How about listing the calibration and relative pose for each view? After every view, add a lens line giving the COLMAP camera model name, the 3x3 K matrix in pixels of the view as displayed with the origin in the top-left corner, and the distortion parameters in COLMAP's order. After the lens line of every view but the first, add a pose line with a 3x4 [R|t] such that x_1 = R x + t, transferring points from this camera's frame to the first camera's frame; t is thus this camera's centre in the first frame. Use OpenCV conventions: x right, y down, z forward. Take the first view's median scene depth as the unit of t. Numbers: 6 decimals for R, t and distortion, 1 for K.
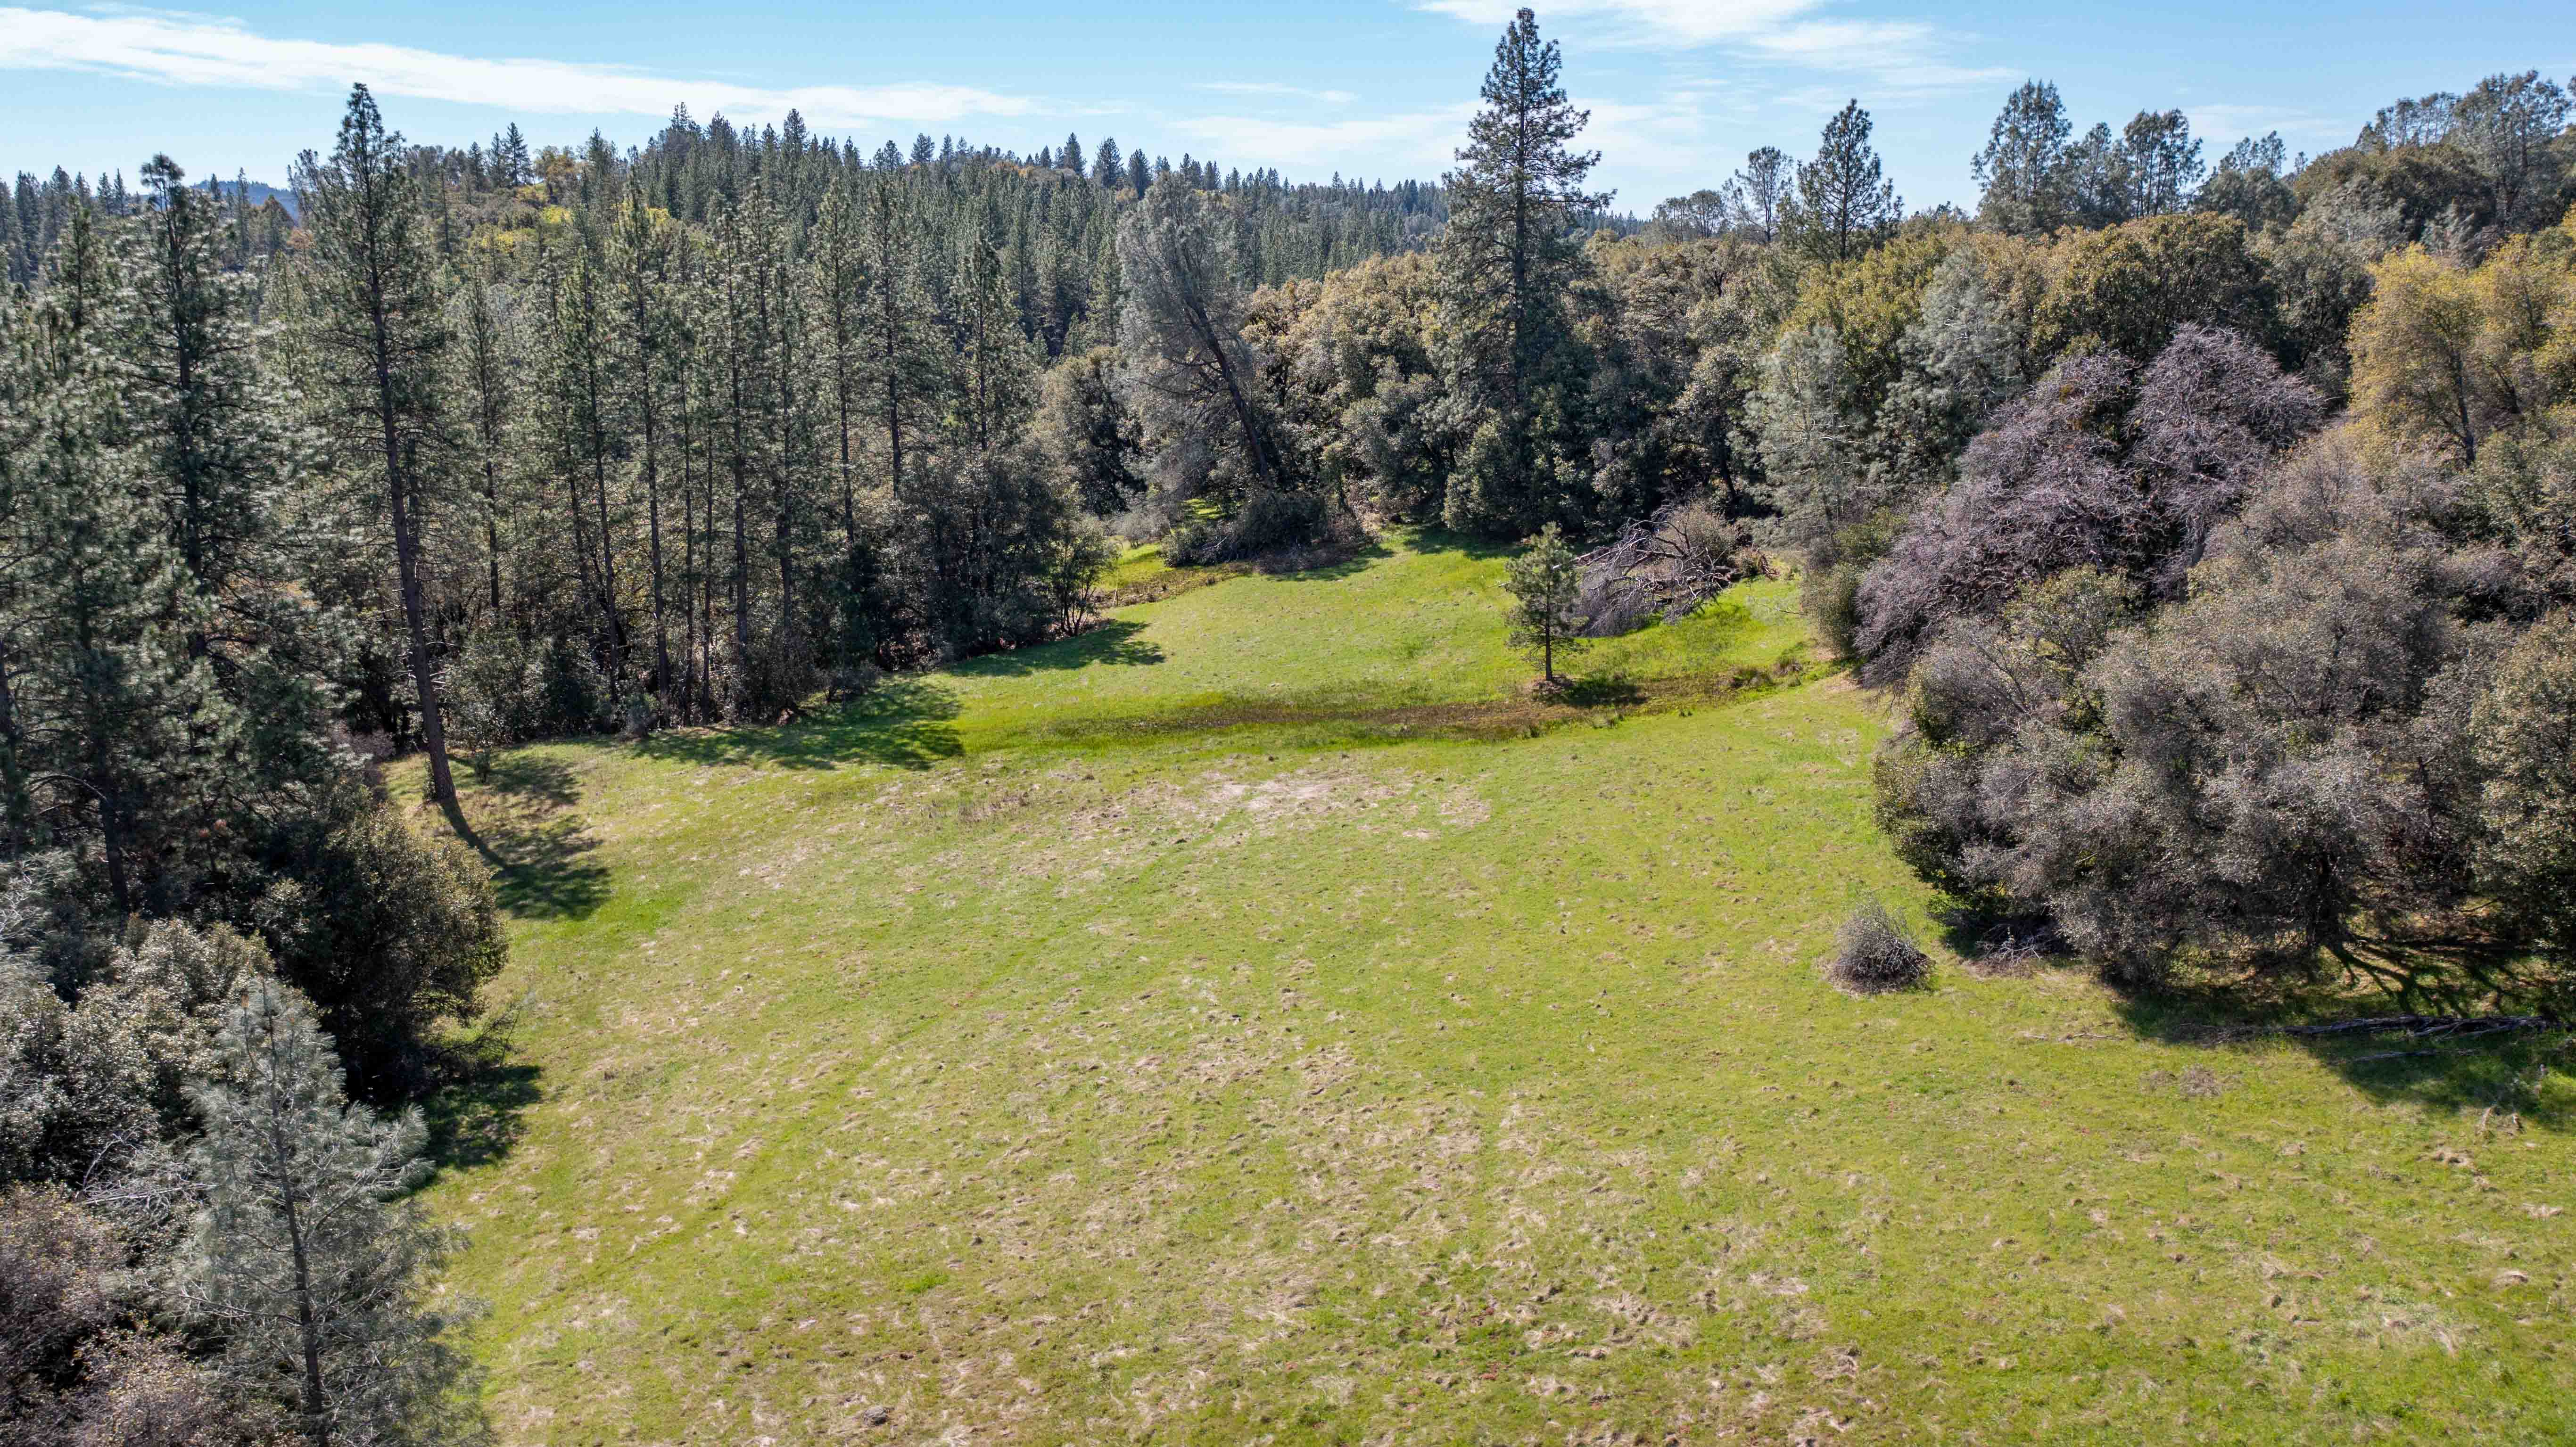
lens RADIAL K [[2026.9, 0, 1281.0], [0, 2026.9, 722.6], [0, 0, 1]] dist [-0.024202, 0.008476]
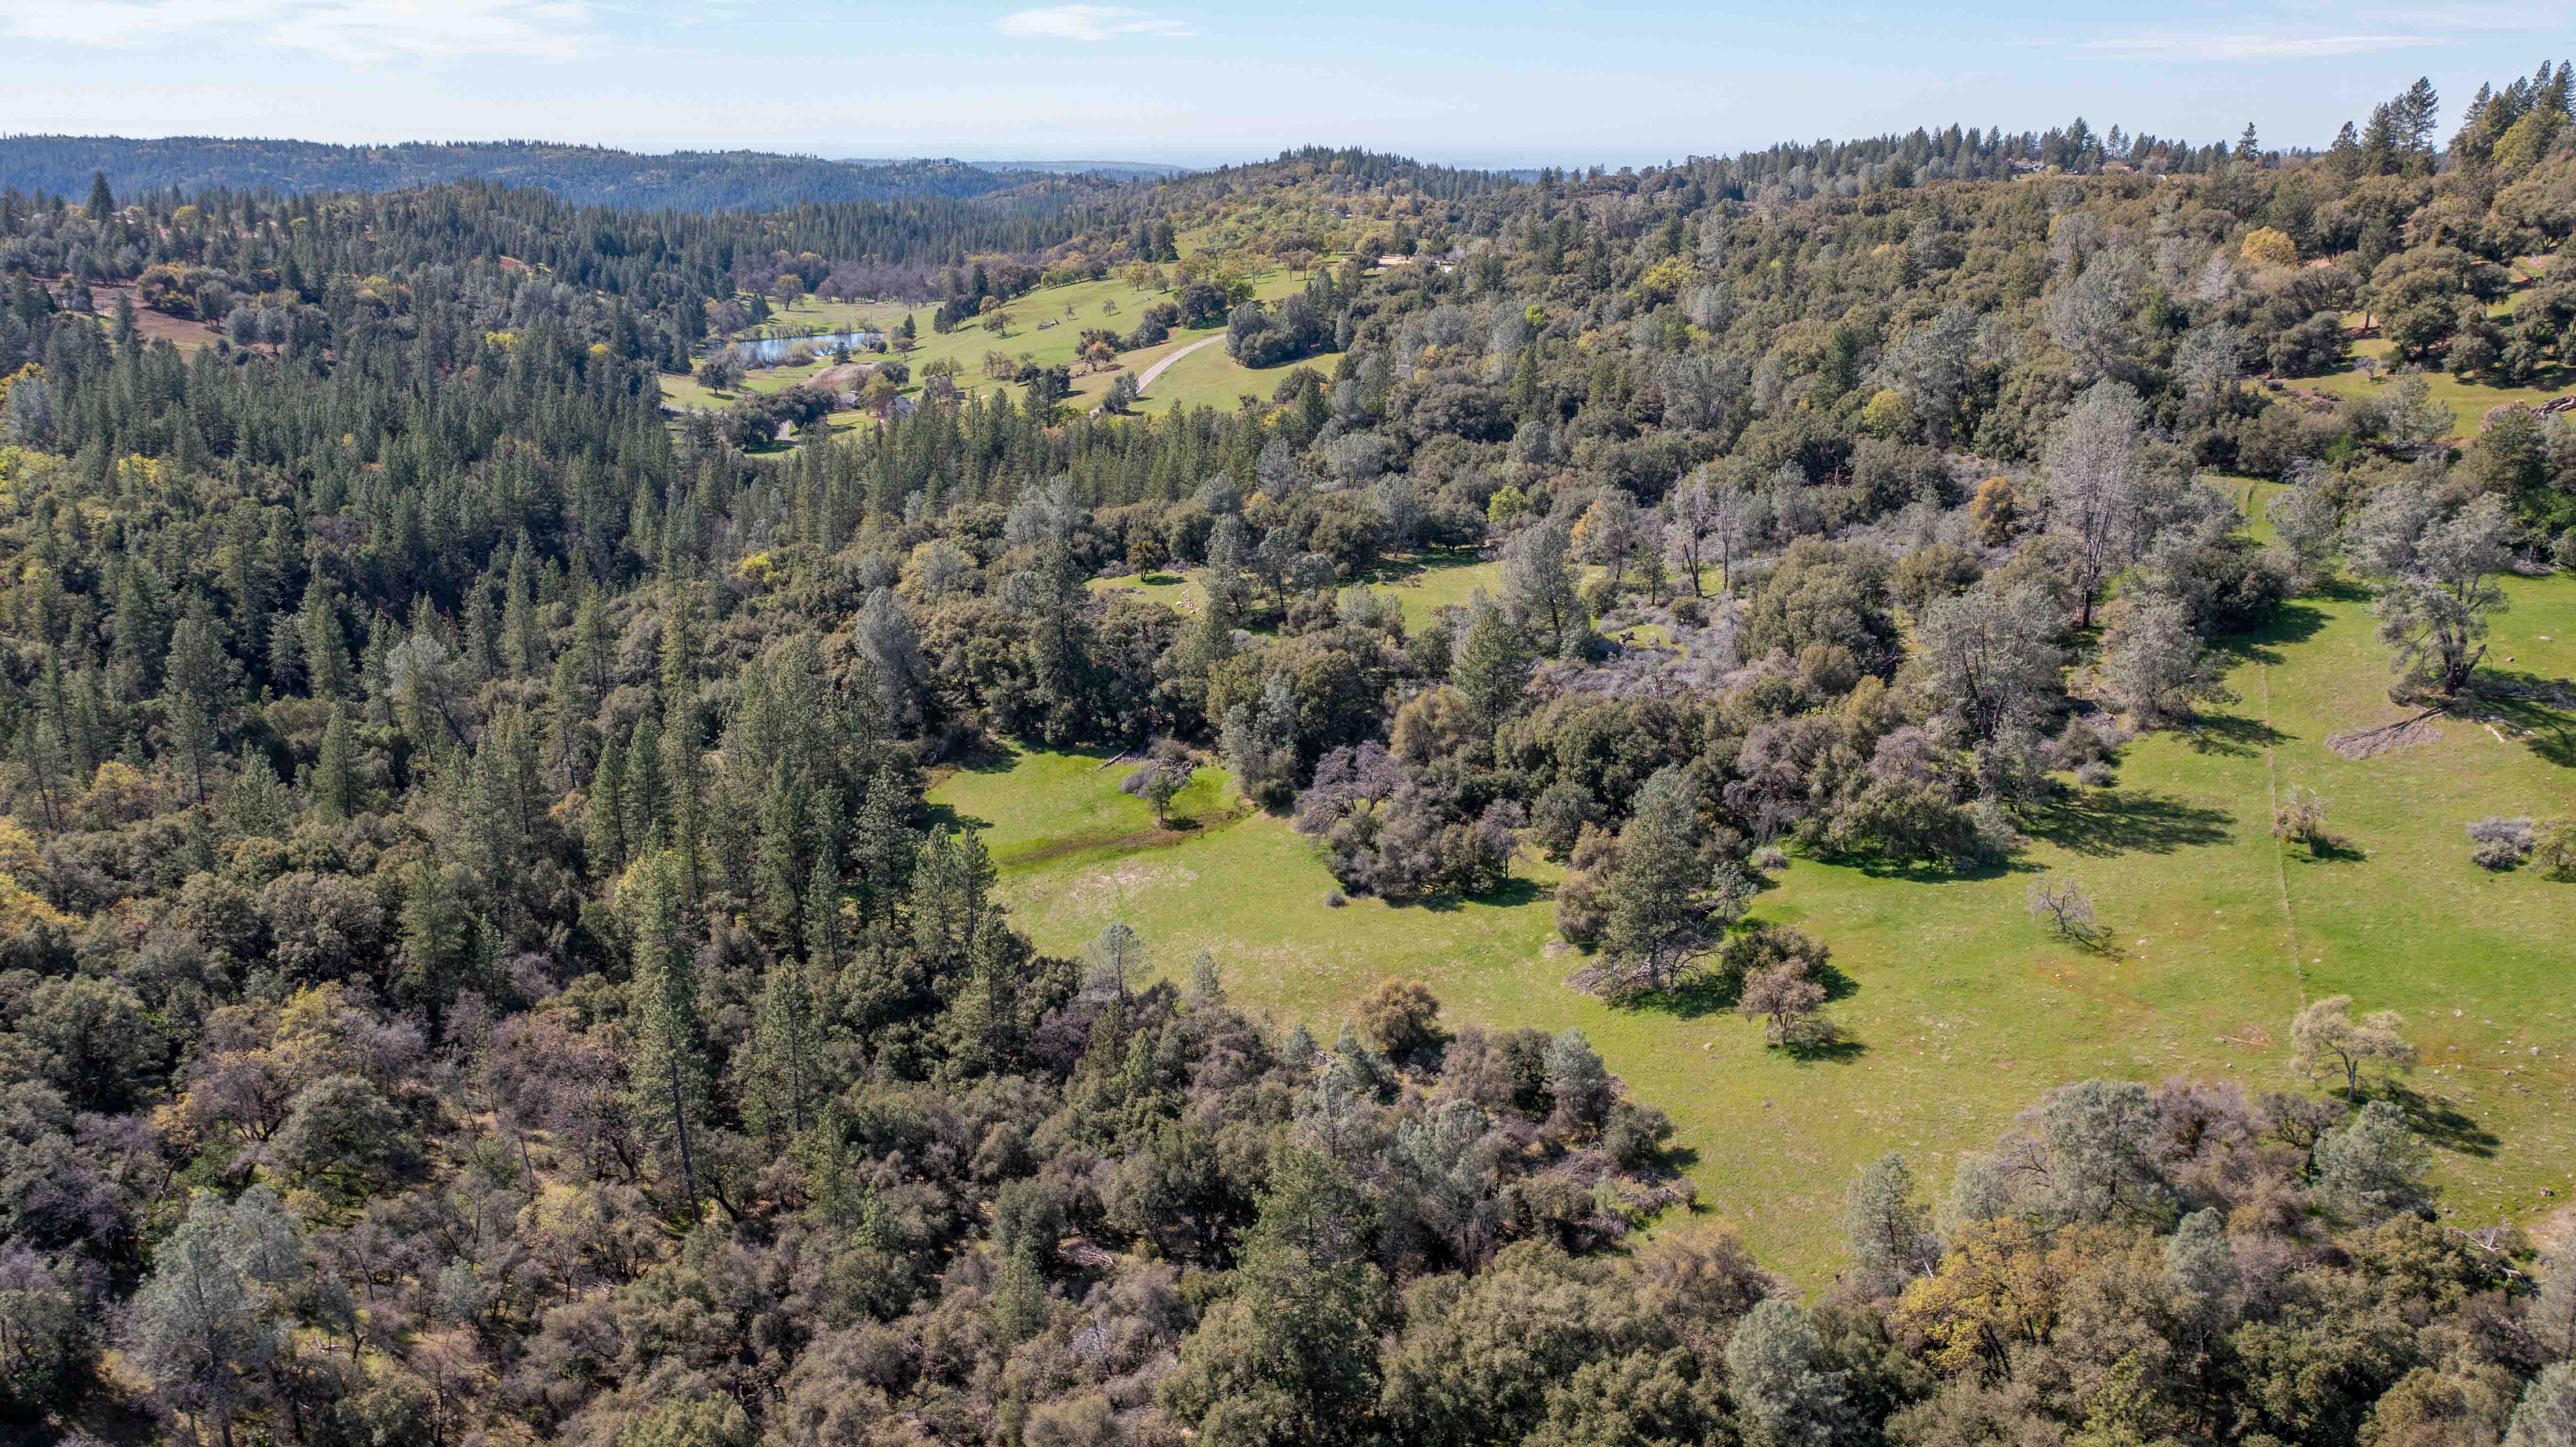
lens RADIAL K [[2026.9, 0, 1296.6], [0, 2026.9, 720.0], [0, 0, 1]] dist [-0.024202, 0.008476]
pose [[0.871803, -0.142489, 0.468675, -0.919768], [0.120292, 0.989737, 0.077144, -0.320733], [-0.474857, -0.010876, 0.879996, -1.477442]]
